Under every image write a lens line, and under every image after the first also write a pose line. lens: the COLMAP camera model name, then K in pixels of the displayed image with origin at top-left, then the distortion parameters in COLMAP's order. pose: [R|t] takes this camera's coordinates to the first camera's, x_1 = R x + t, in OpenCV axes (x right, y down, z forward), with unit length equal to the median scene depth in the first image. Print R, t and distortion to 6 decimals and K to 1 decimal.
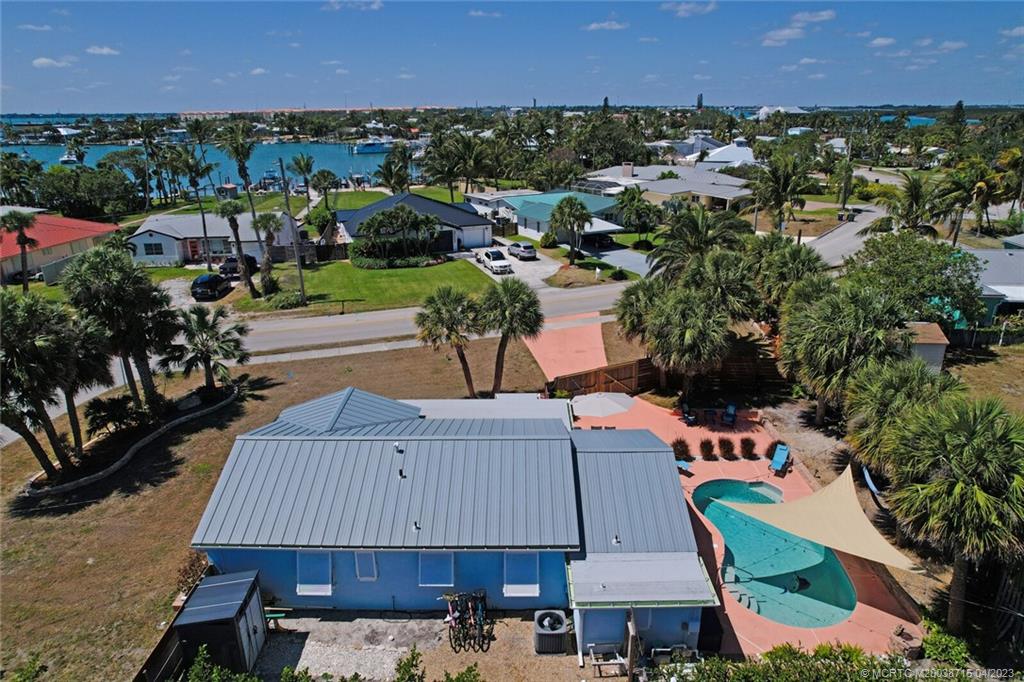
lens RADIAL K [[652.8, 0, 509.2], [0, 652.8, 339.3], [0, 0, 1]] dist [-0.063700, 0.050197]
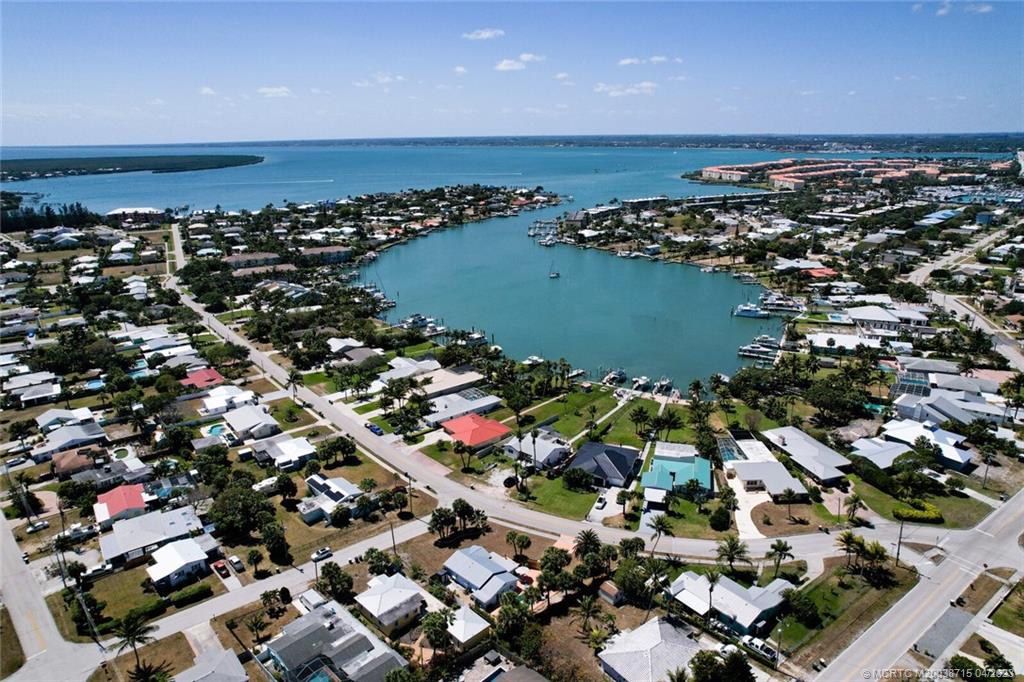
lens RADIAL K [[652.8, 0, 509.2], [0, 652.8, 339.3], [0, 0, 1]] dist [-0.063700, 0.050197]
pose [[0.720947, 0.208135, -0.660996, 2.016148], [-0.226091, 0.972284, 0.059557, -1.277422], [0.655071, 0.106508, 0.748023, -1.982848]]
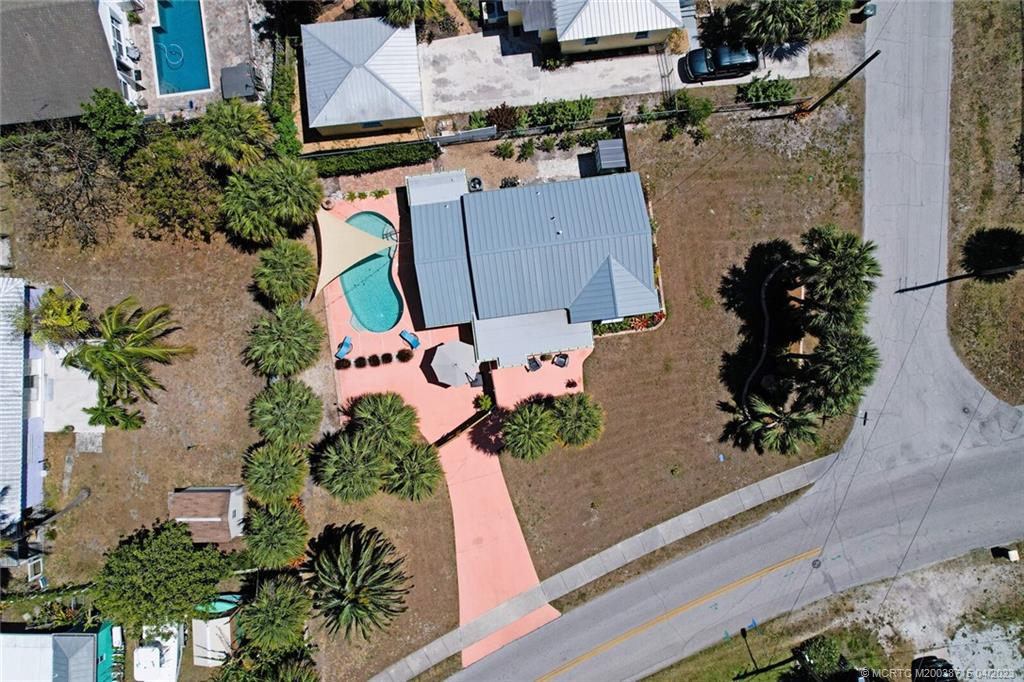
lens RADIAL K [[652.8, 0, 509.2], [0, 652.8, 339.3], [0, 0, 1]] dist [-0.063700, 0.050197]
pose [[-0.990029, 0.140390, 0.011563, -0.003973], [-0.036480, -0.334806, 0.941580, -0.897035], [0.136059, 0.931770, 0.336589, 0.327371]]
